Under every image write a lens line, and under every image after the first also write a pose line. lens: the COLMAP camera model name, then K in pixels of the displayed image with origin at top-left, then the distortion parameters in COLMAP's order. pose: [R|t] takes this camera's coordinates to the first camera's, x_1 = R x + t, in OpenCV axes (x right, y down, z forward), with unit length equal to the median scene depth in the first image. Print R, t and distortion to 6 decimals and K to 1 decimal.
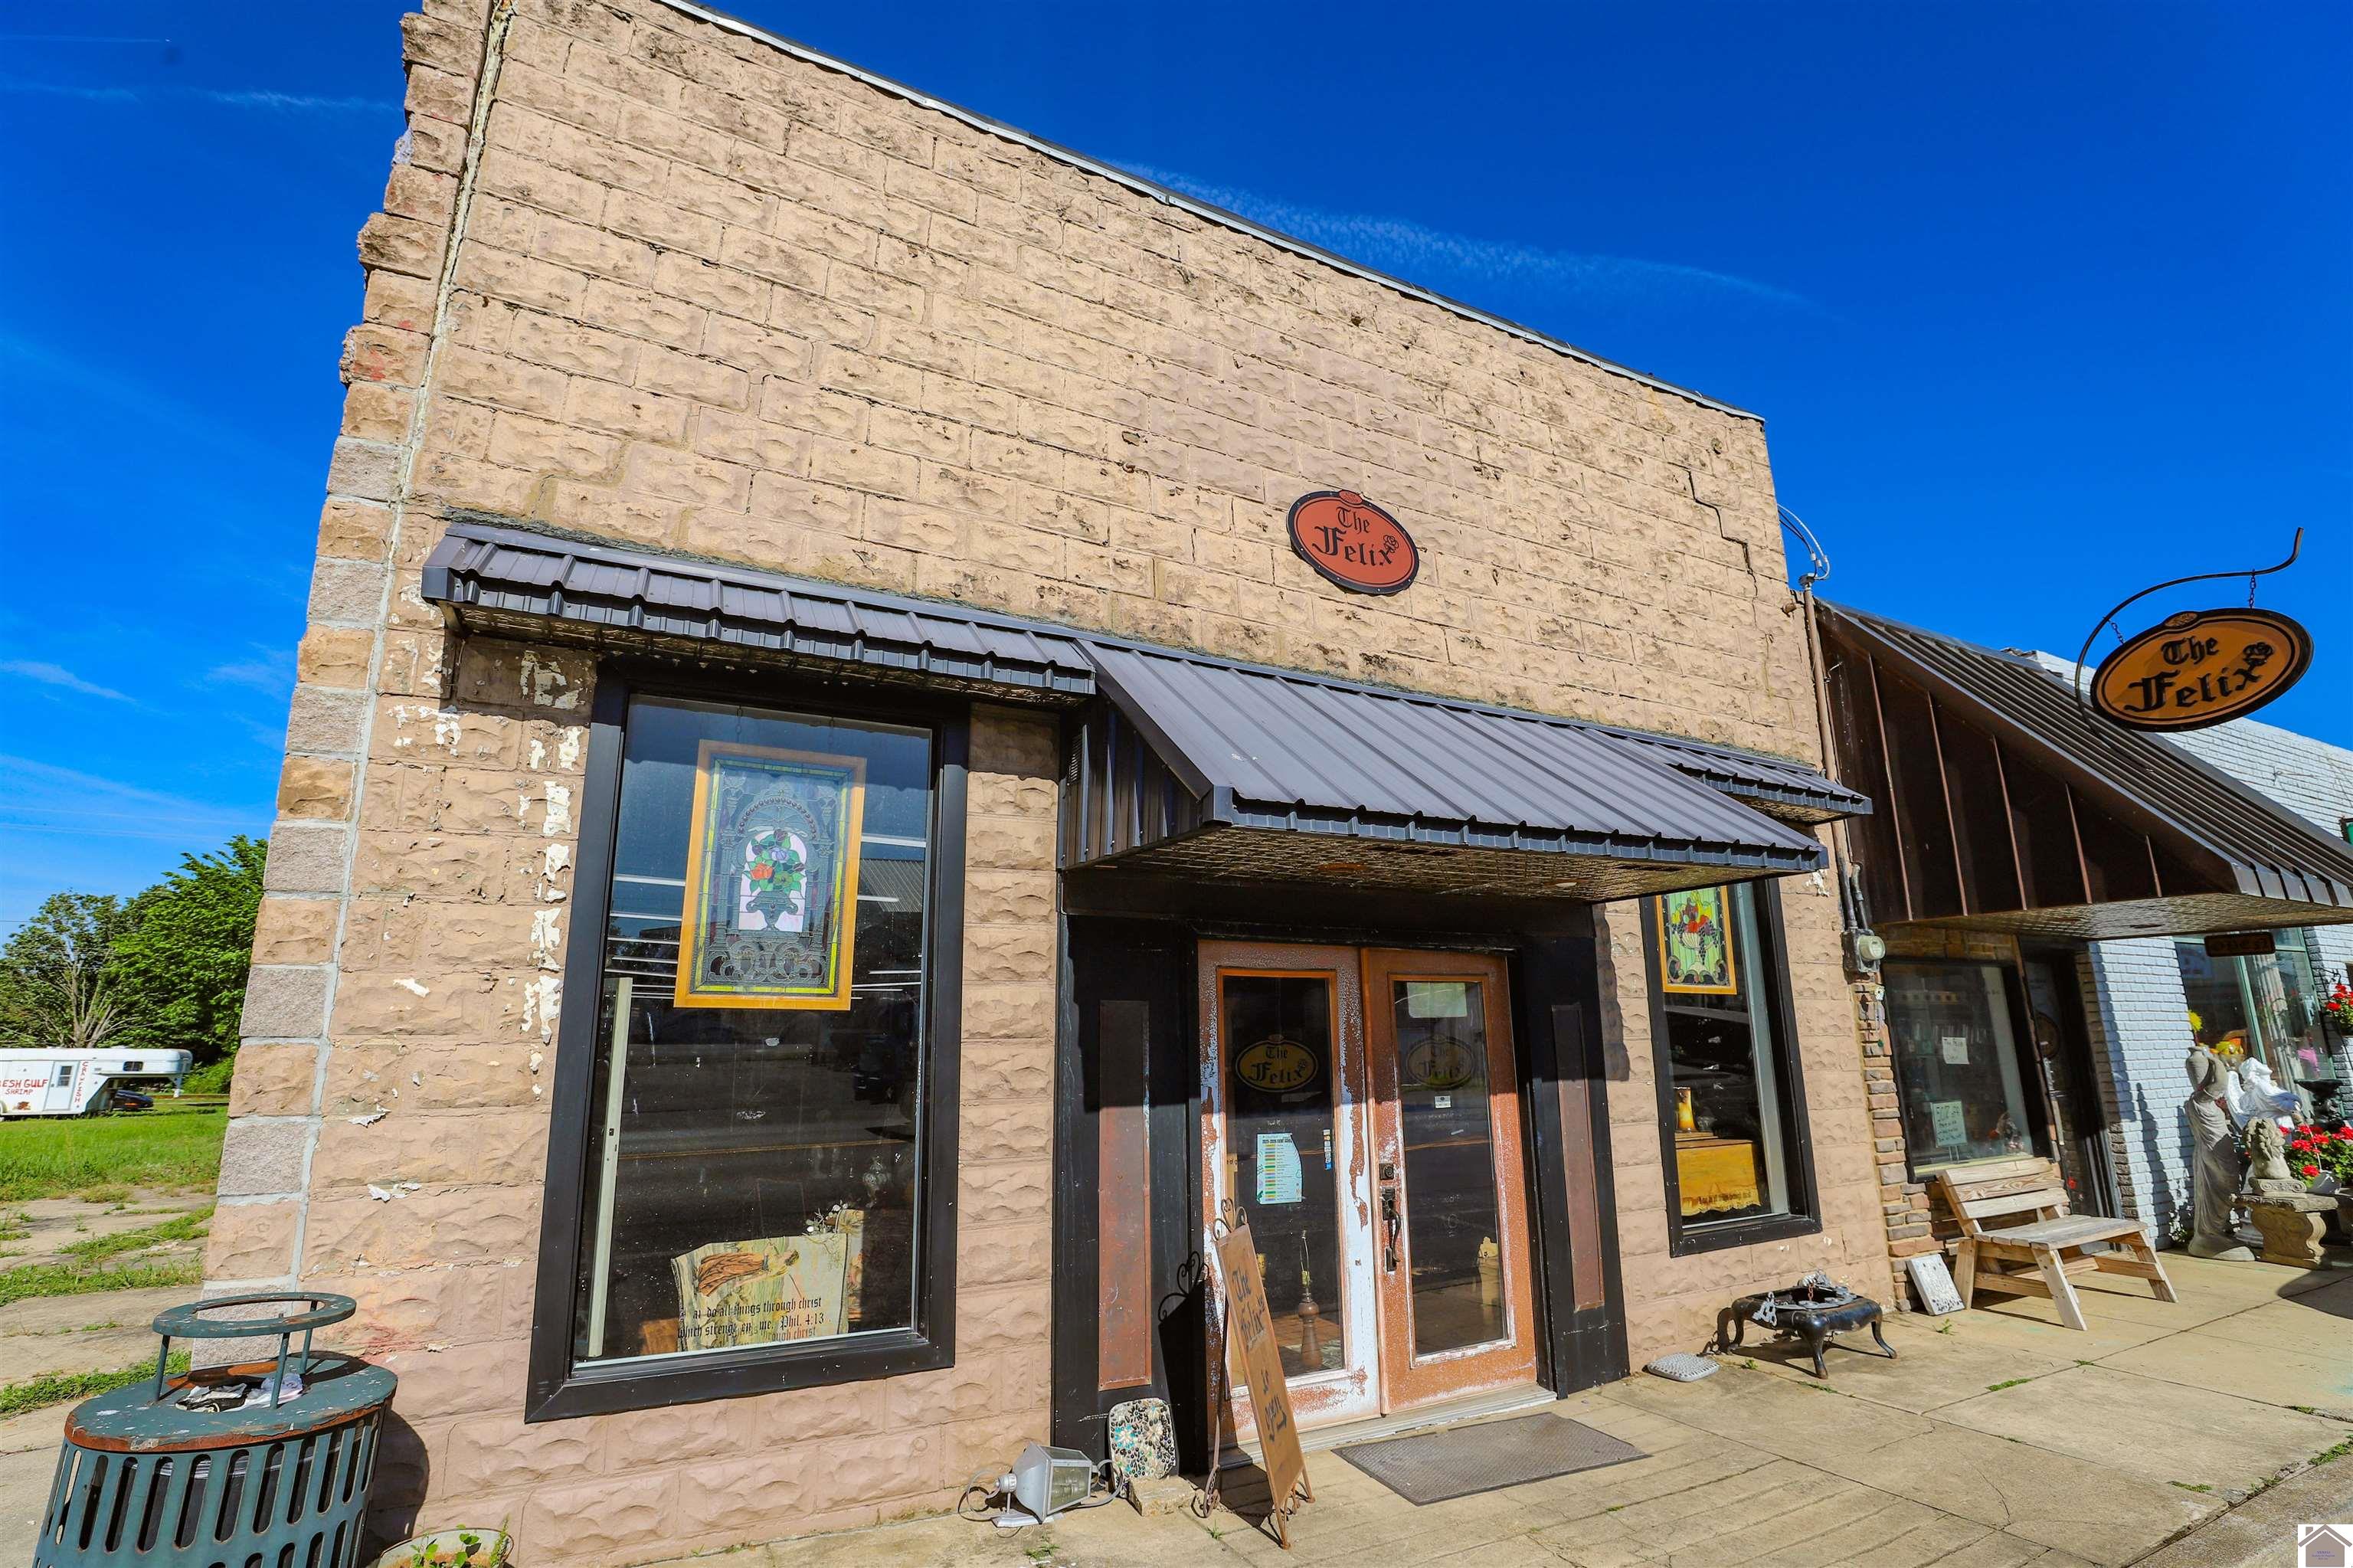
lens RADIAL K [[1089.6, 0, 1176.5], [0, 1089.6, 784.0], [0, 0, 1]] dist [-0.038368, 0.010023]
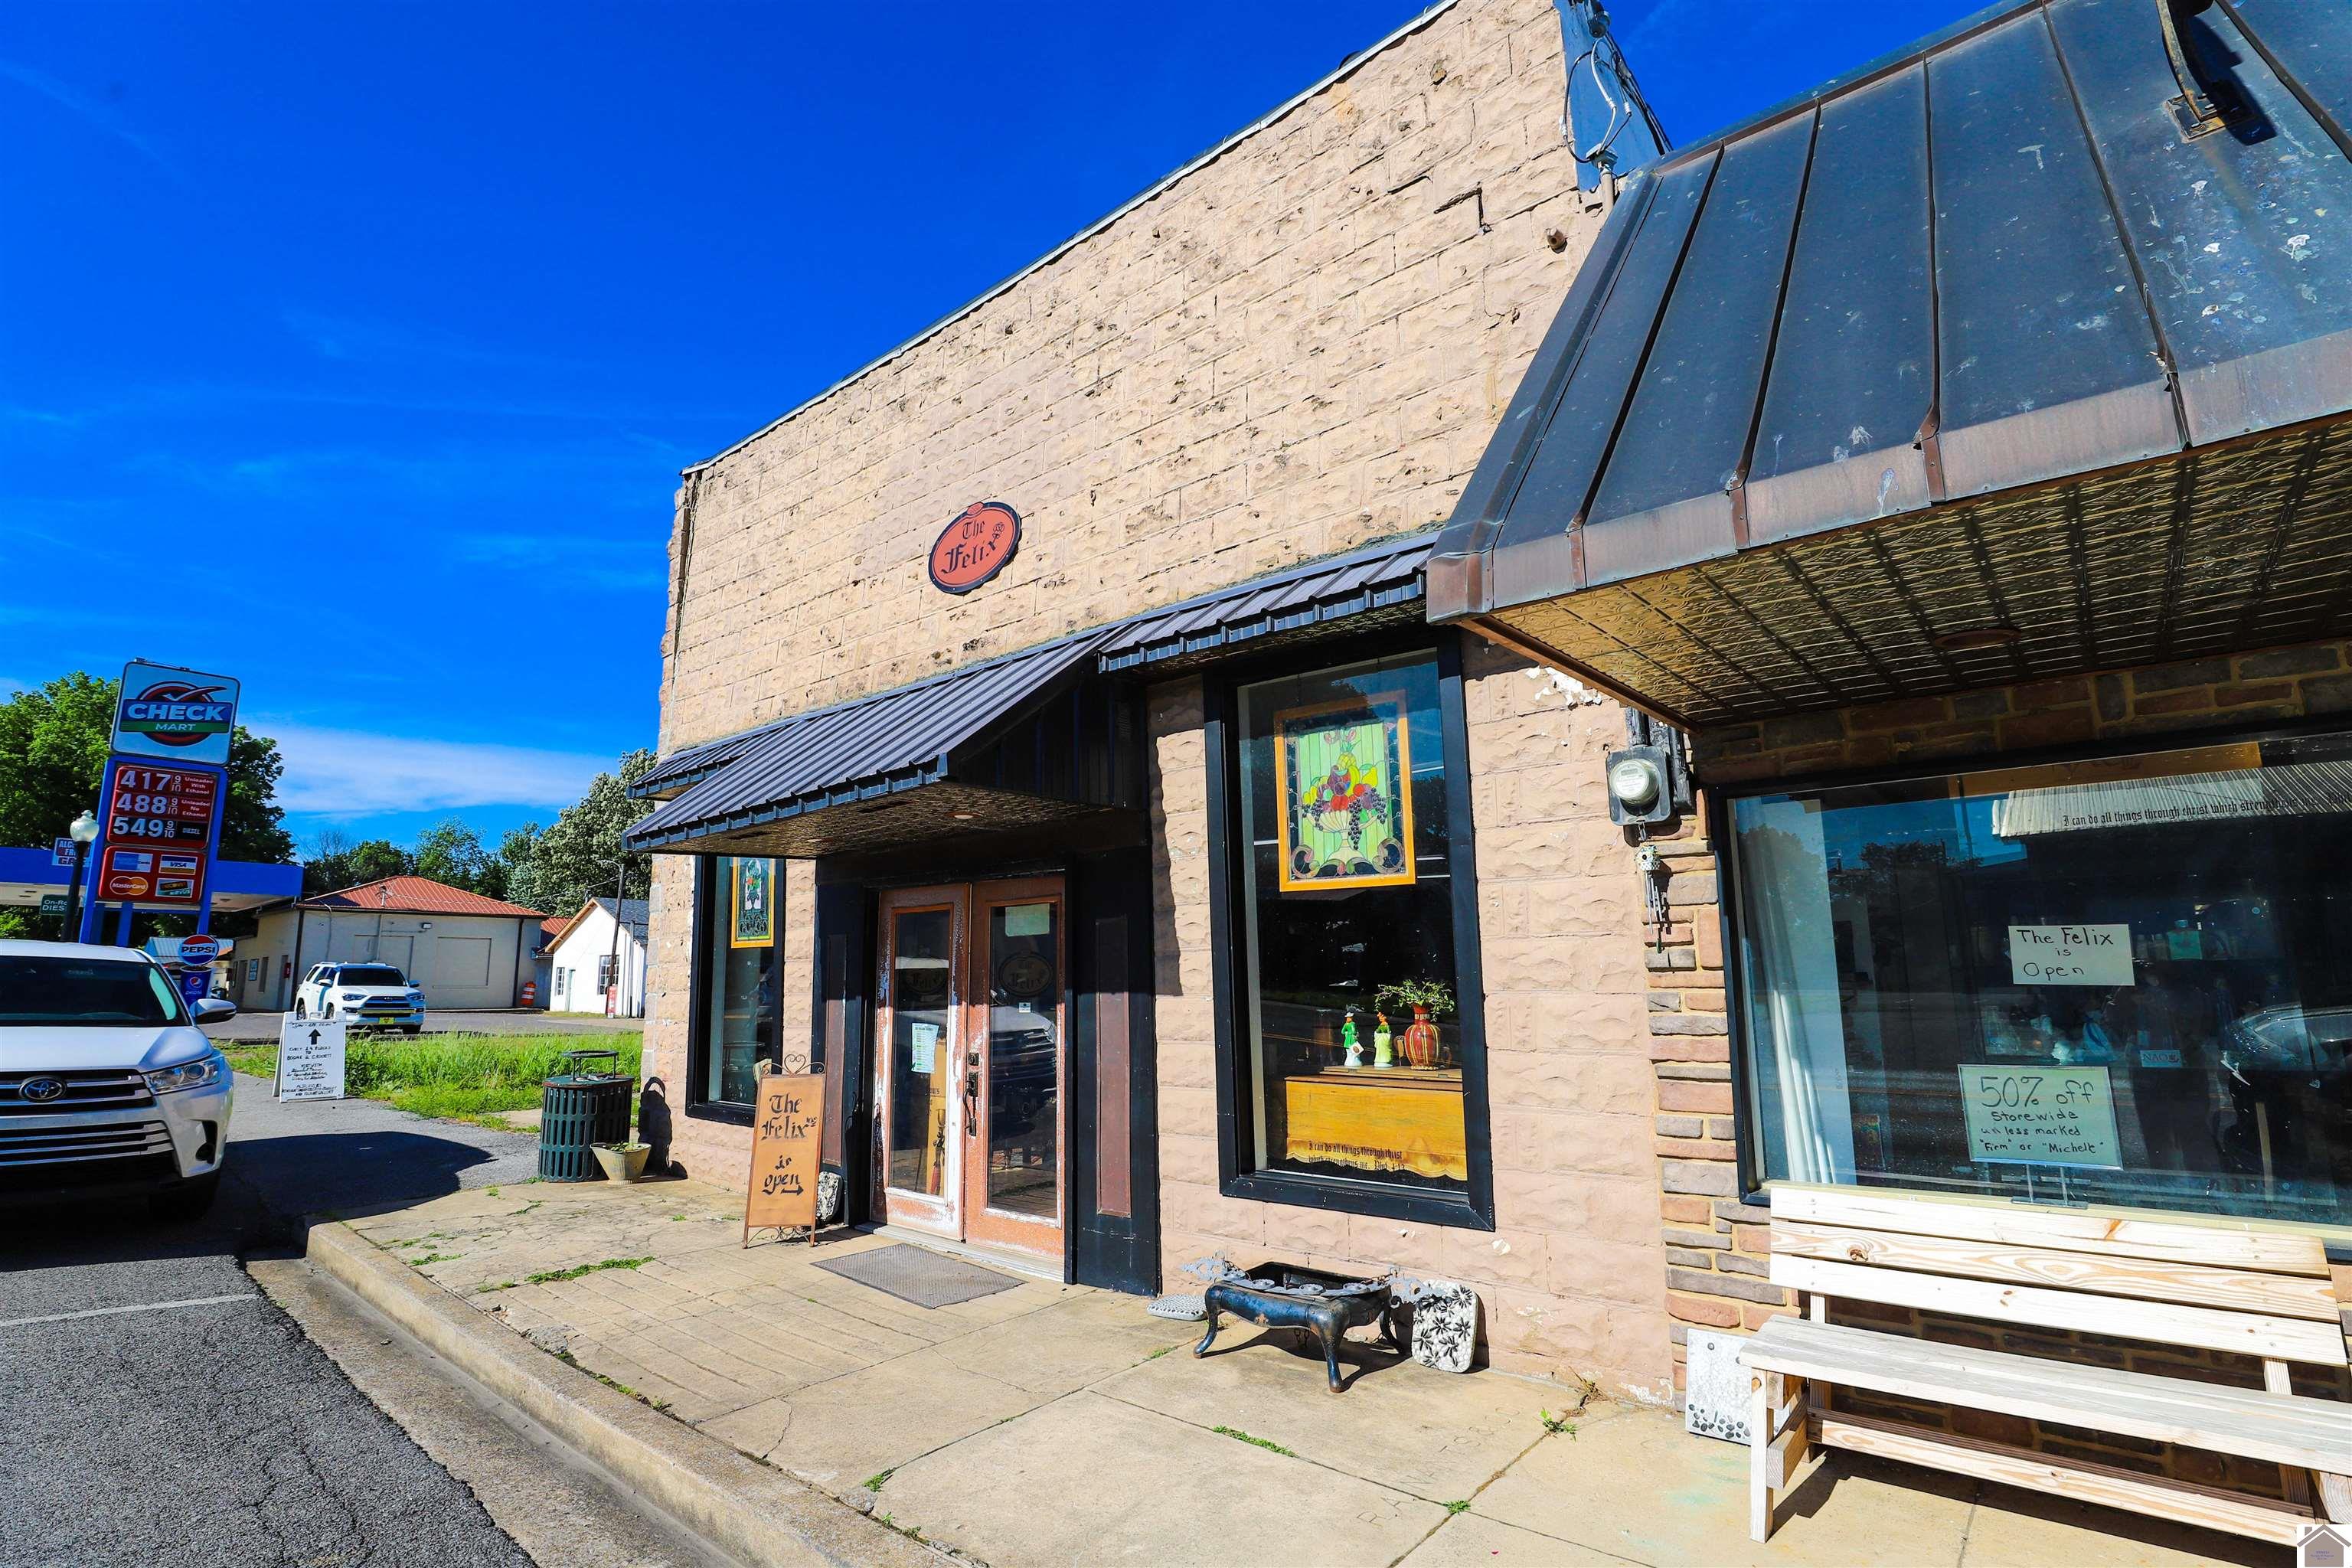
lens RADIAL K [[1118.1, 0, 1176.0], [0, 1118.1, 784.0], [0, 0, 1]] dist [-0.031032, 0.000391]
pose [[0.366069, -0.156400, -0.917351, 1.501649], [0.227332, 0.970939, -0.074820, 0.196076], [0.902393, -0.181154, 0.390985, 0.756125]]
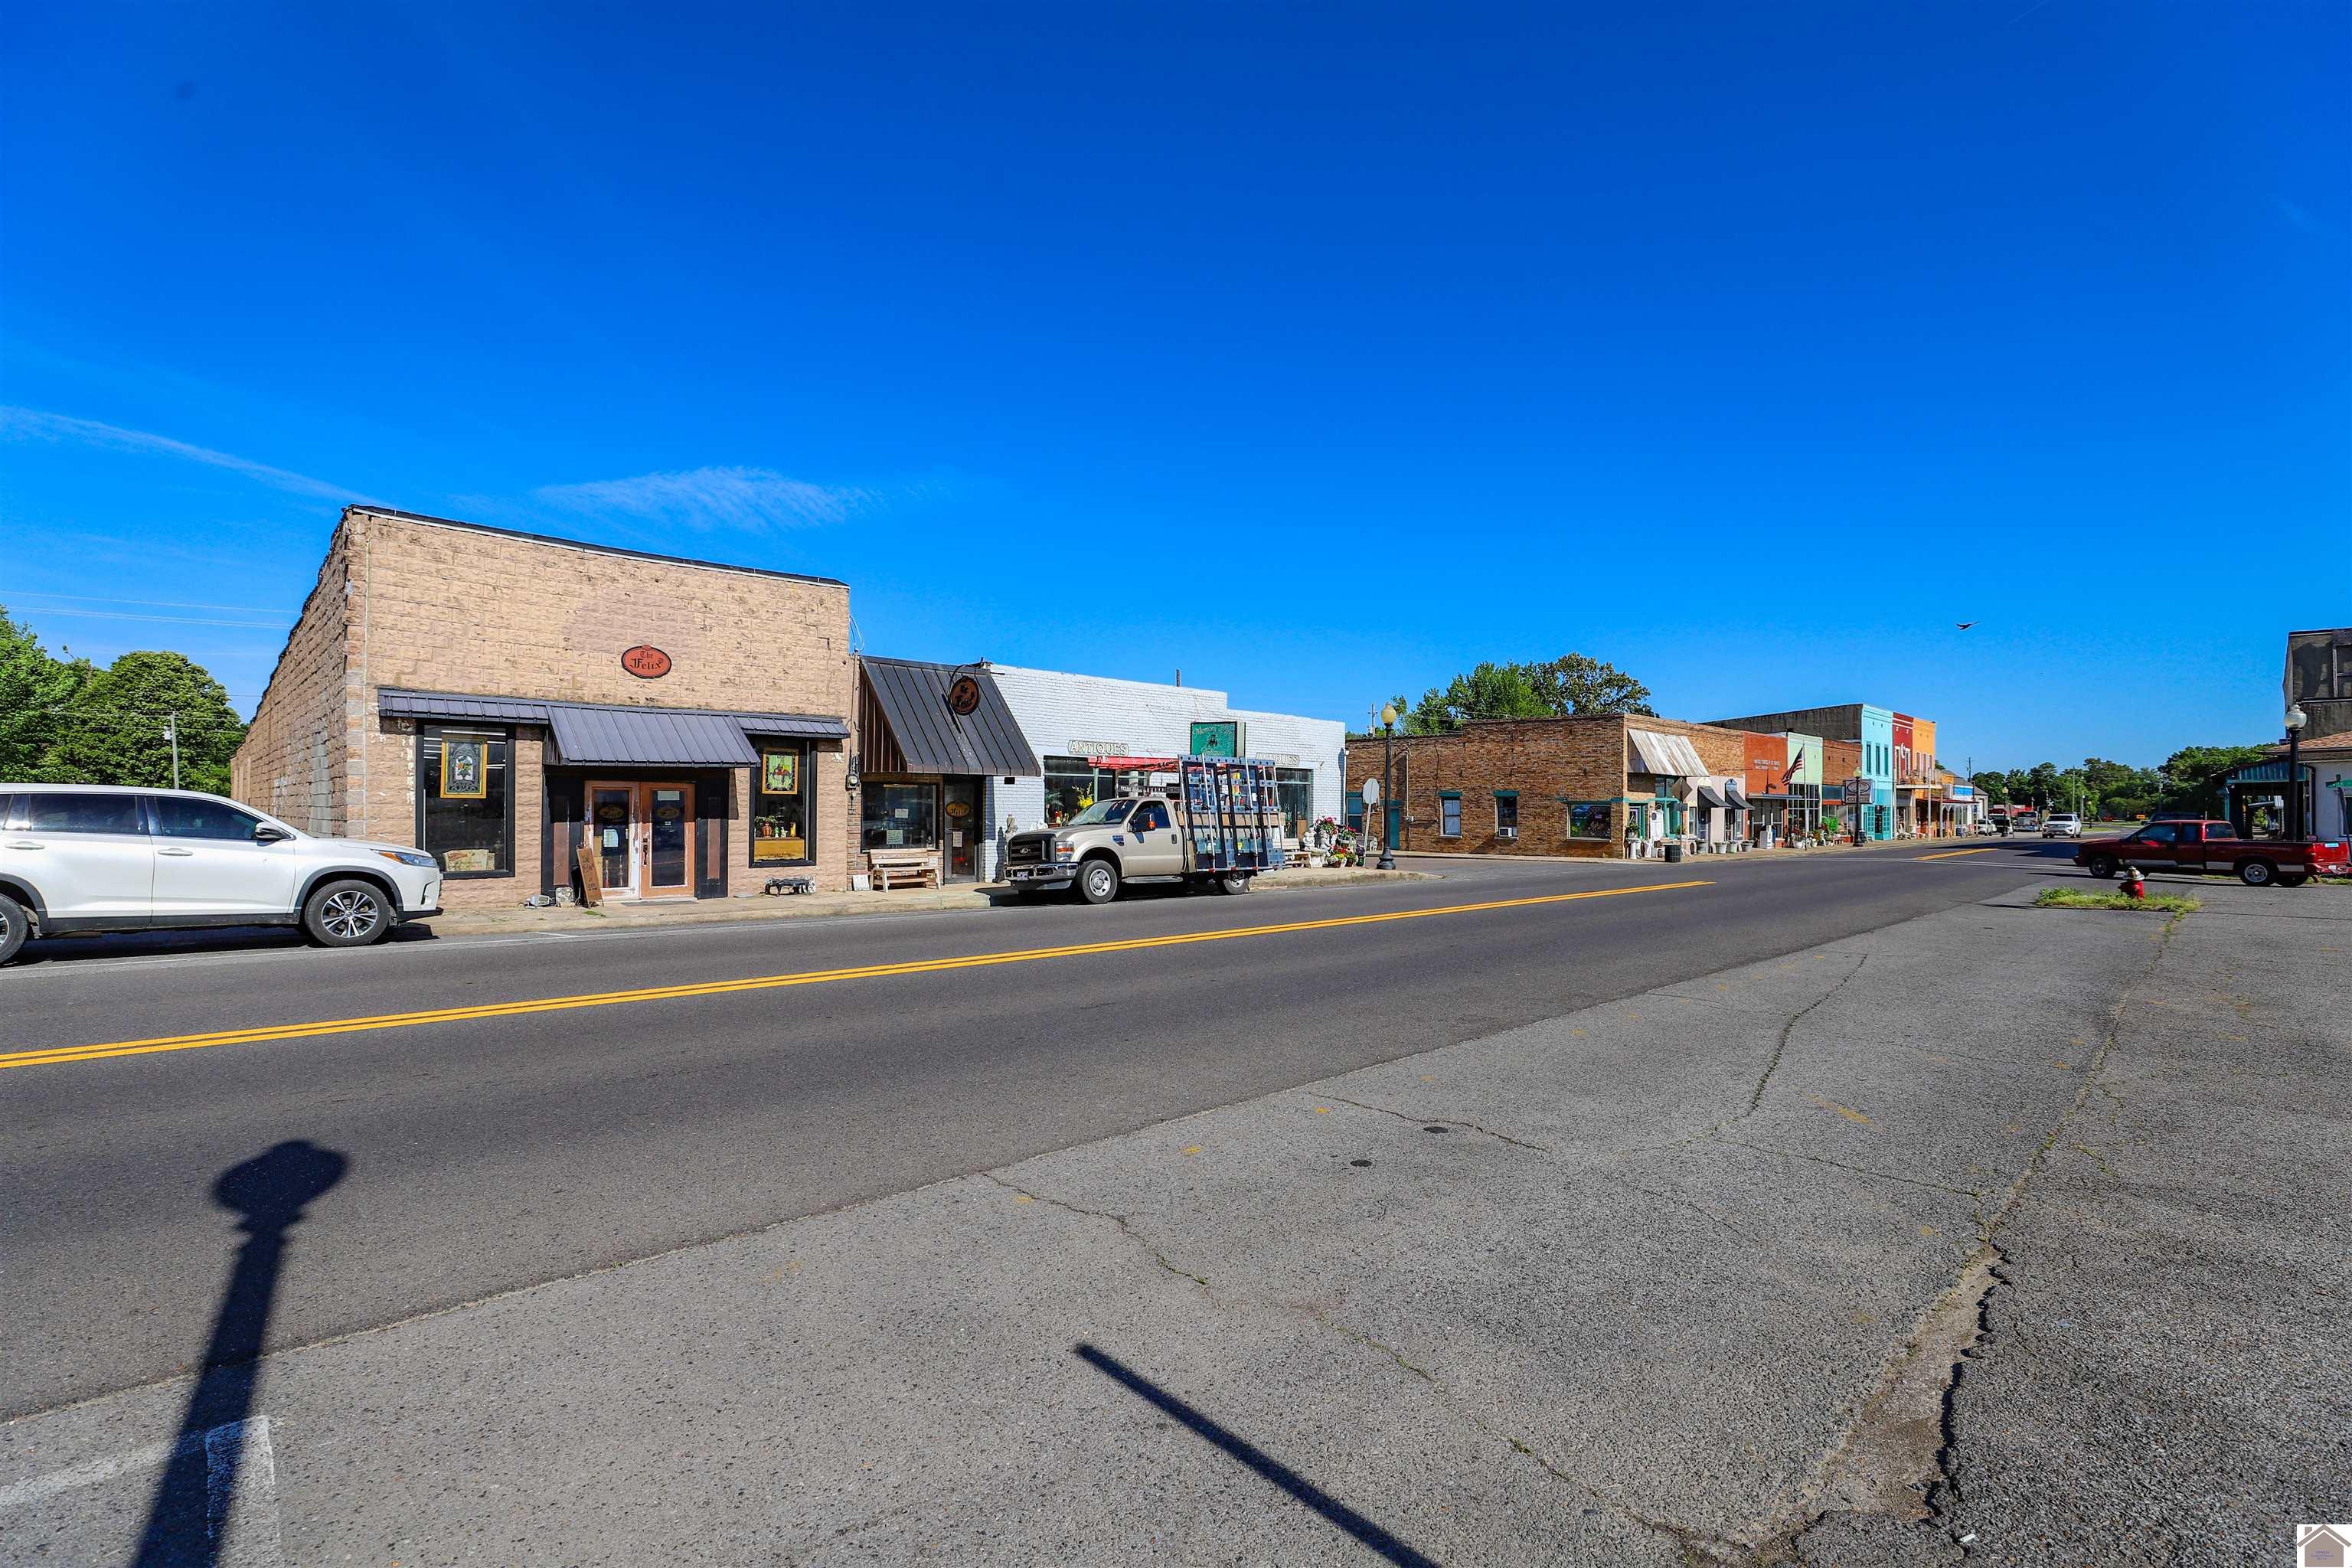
lens RADIAL K [[1089.1, 0, 1176.0], [0, 1089.1, 784.0], [0, 0, 1]] dist [-0.038368, 0.010023]
pose [[0.957307, 0.018303, 0.288493, 0.868738], [-0.079245, 0.976378, 0.201014, -0.733241], [-0.278000, -0.215294, 0.936144, -2.976945]]
